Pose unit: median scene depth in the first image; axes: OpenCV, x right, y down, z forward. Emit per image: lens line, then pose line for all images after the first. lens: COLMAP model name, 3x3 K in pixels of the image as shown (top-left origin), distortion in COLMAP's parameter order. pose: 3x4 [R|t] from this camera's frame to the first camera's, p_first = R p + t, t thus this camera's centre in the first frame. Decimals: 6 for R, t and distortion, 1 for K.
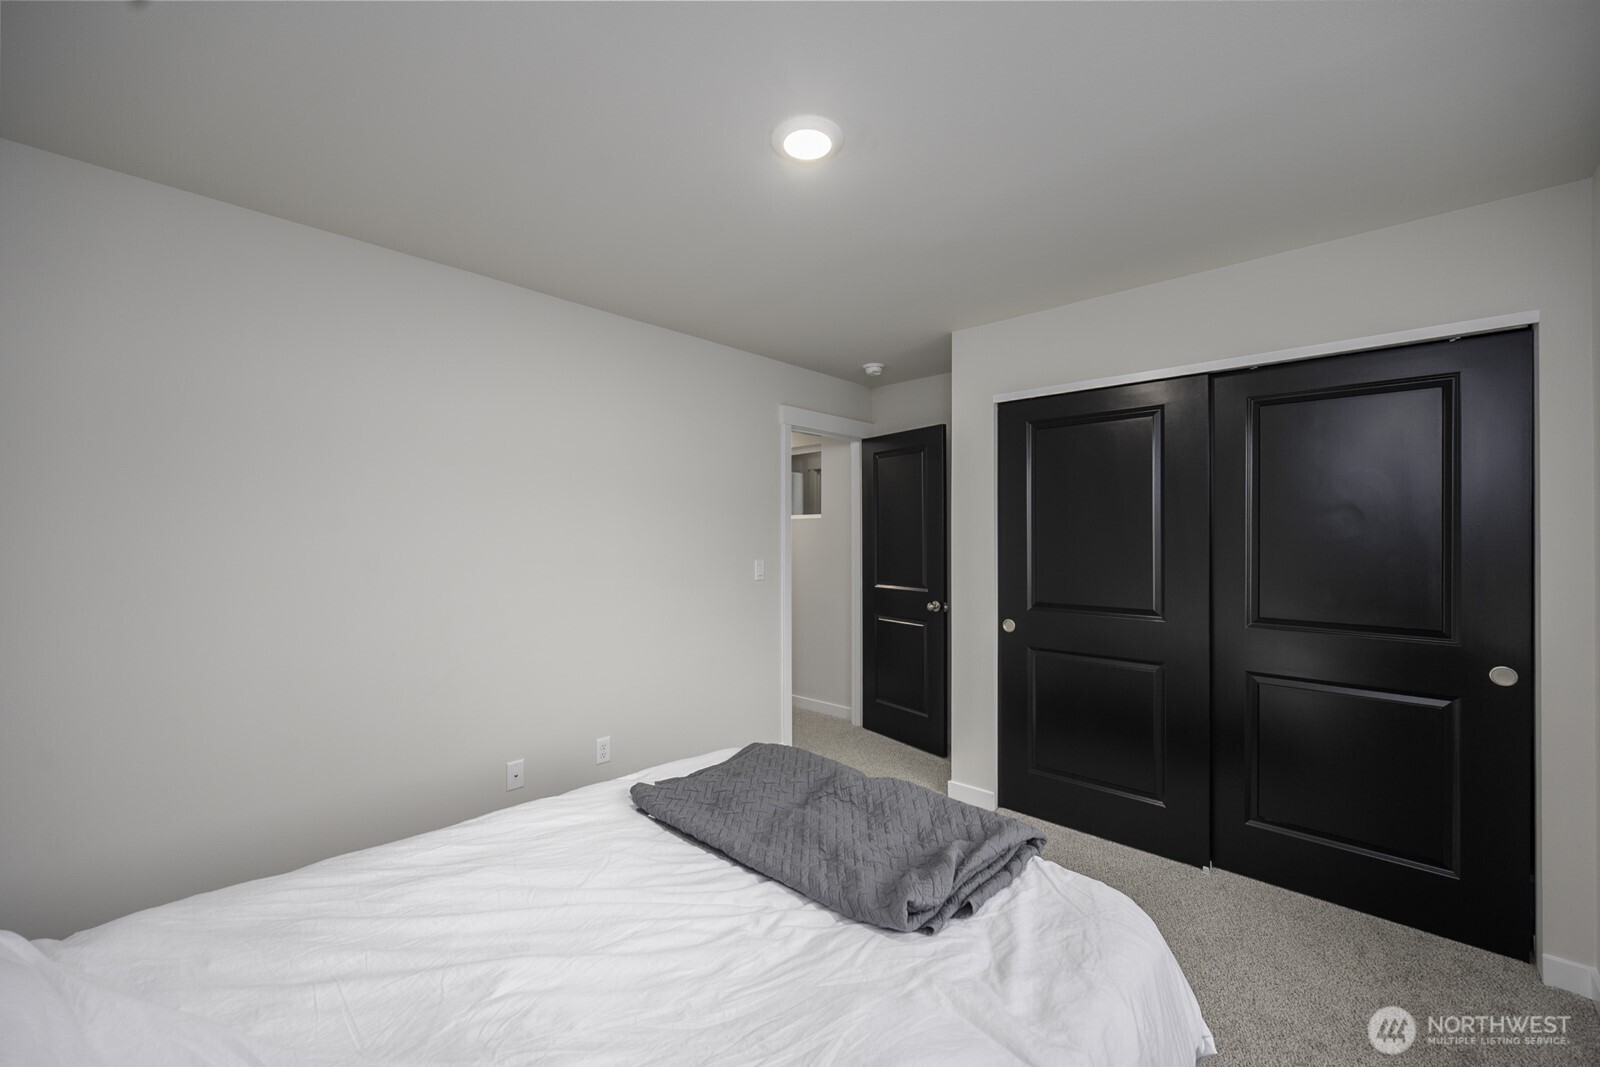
lens RADIAL K [[642.4, 0, 803.2], [0, 642.4, 535.5], [0, 0, 1]] dist [-0.001618, 0.000709]
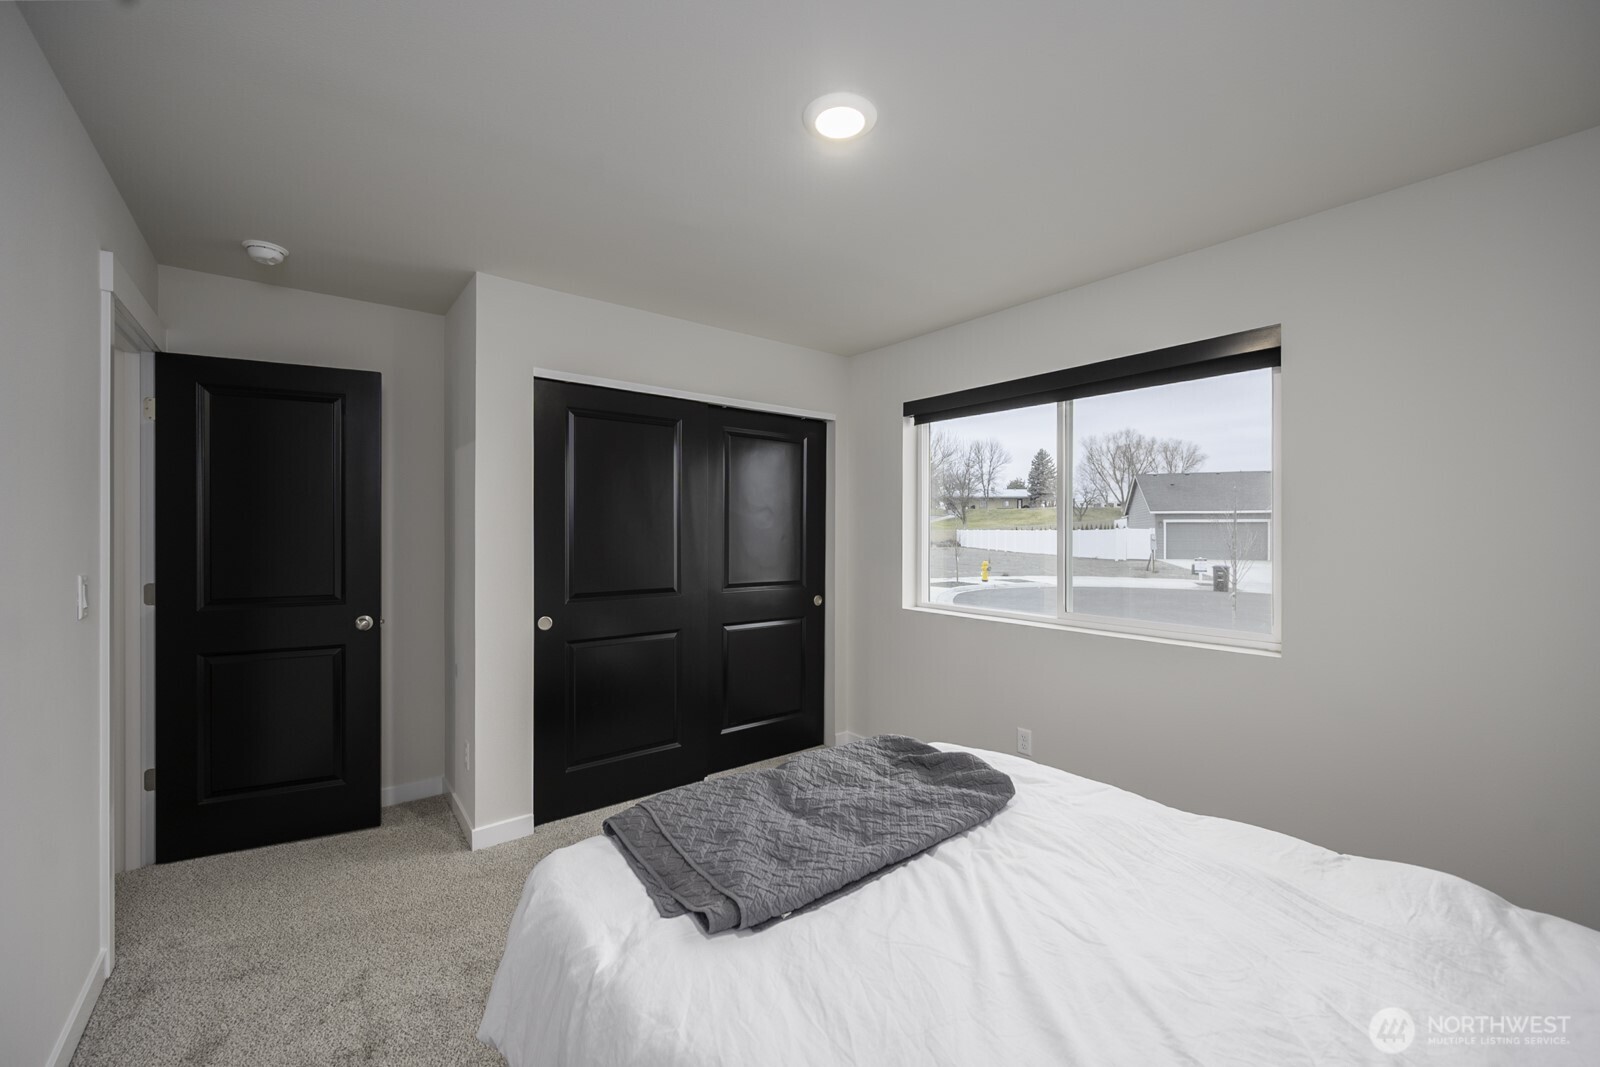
lens RADIAL K [[642.4, 0, 807.0], [0, 642.4, 531.8], [0, 0, 1]] dist [-0.001618, 0.000709]
pose [[0.140458, -0.001332, 0.990086, -0.646250], [-0.004413, 0.999988, 0.001971, 0.007856], [-0.990077, -0.004646, 0.140450, 0.605963]]
